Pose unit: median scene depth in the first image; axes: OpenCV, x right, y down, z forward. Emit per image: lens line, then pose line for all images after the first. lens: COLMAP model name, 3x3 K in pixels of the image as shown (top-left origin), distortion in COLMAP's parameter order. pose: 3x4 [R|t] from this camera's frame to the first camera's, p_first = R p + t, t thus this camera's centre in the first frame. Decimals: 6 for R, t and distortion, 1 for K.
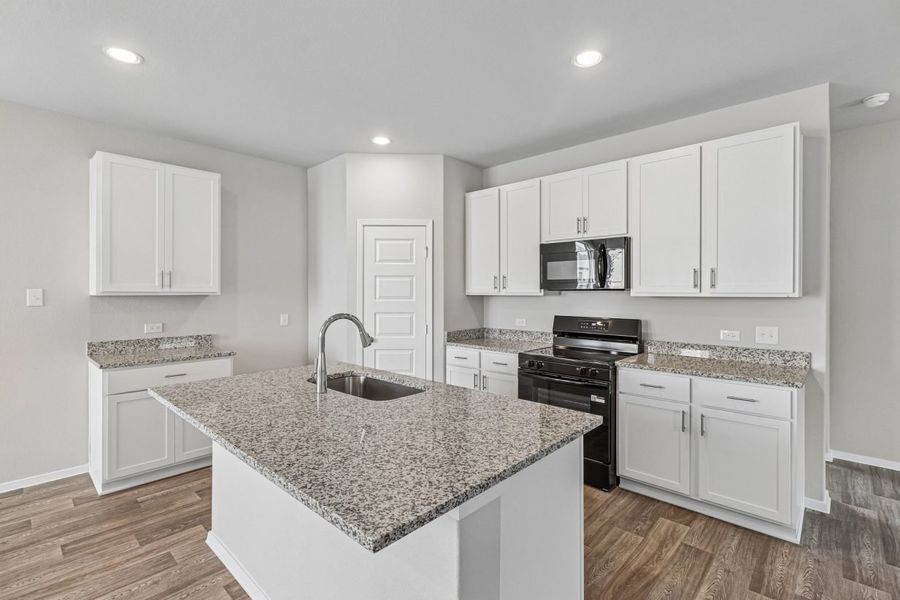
lens RADIAL K [[415.8, 0, 457.2], [0, 415.8, 296.5], [0, 0, 1]] dist [0.016899, -0.000213]
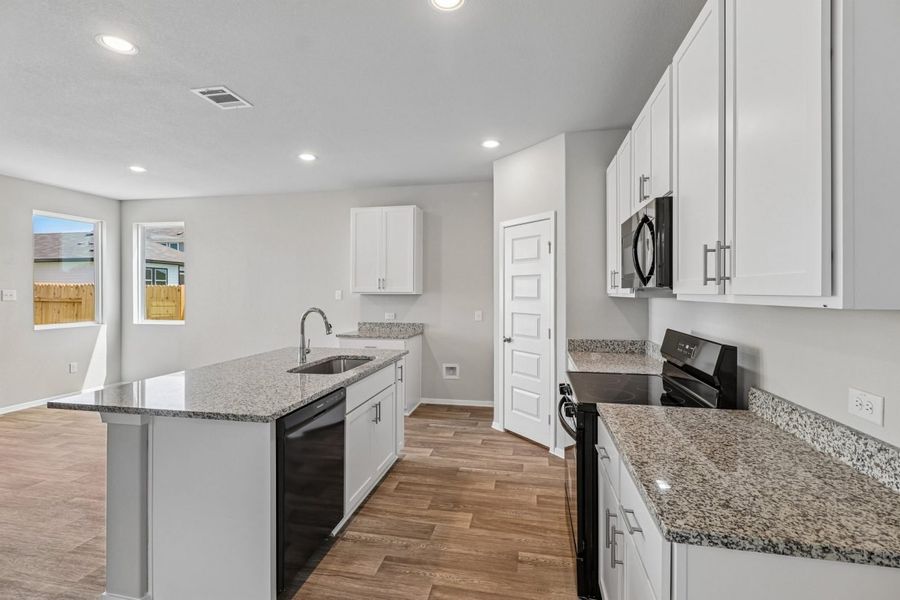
lens RADIAL K [[415.8, 0, 455.6], [0, 415.8, 299.7], [0, 0, 1]] dist [0.016899, -0.000213]
pose [[0.534778, 0.016710, -0.844828, 0.651936], [-0.010044, 0.999860, 0.013419, -0.005643], [0.844933, 0.001309, 0.534870, 0.392348]]
